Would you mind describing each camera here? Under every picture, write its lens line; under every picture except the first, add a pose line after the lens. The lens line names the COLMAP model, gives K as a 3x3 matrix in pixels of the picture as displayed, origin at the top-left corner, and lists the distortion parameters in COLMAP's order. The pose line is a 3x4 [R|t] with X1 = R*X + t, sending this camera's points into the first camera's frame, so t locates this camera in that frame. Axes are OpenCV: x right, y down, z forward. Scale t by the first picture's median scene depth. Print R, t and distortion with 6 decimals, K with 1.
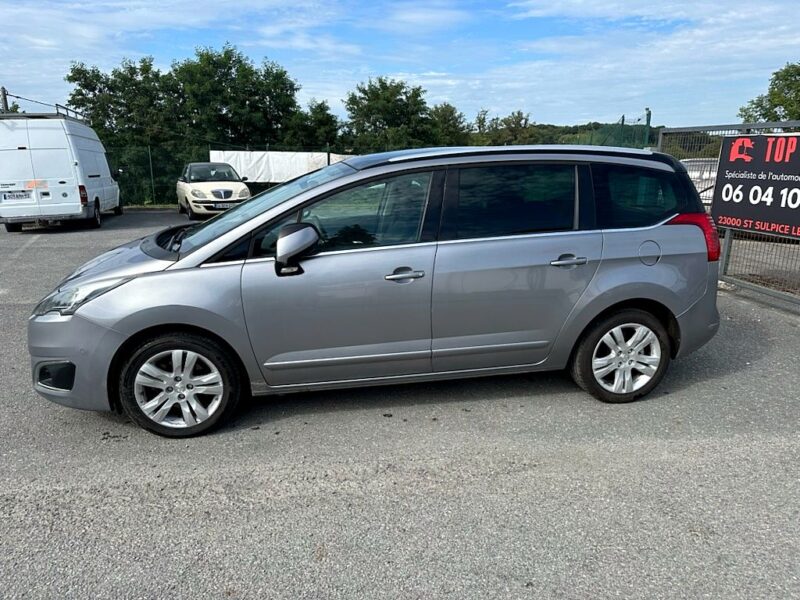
lens RADIAL K [[589.0, 0, 400.0], [0, 589.0, 300.0], [0, 0, 1]] dist [0.003292, -0.008426]
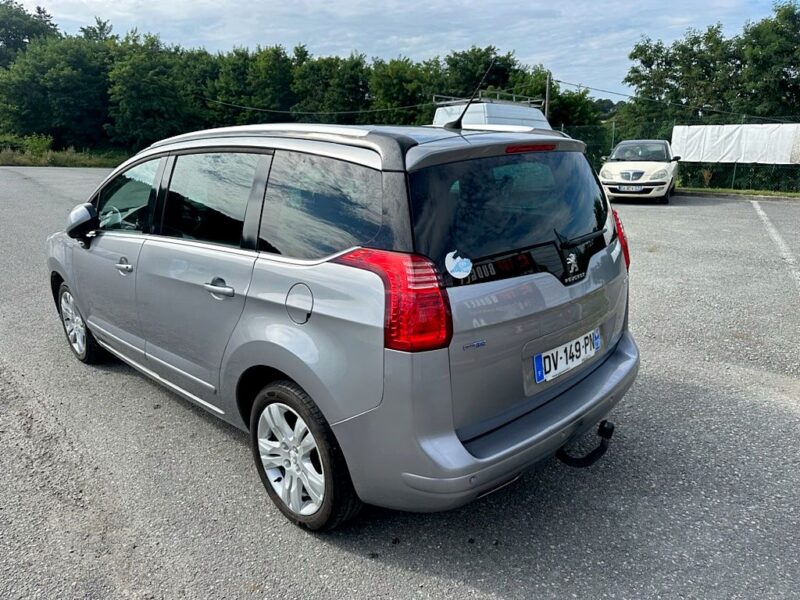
lens RADIAL K [[589.0, 0, 400.0], [0, 589.0, 300.0], [0, 0, 1]] dist [0.003292, -0.008426]
pose [[0.564403, 0.205695, -0.799462, 0.209673], [-0.173744, 0.976365, 0.128551, -0.038883], [0.807009, 0.066347, 0.586801, 0.160566]]
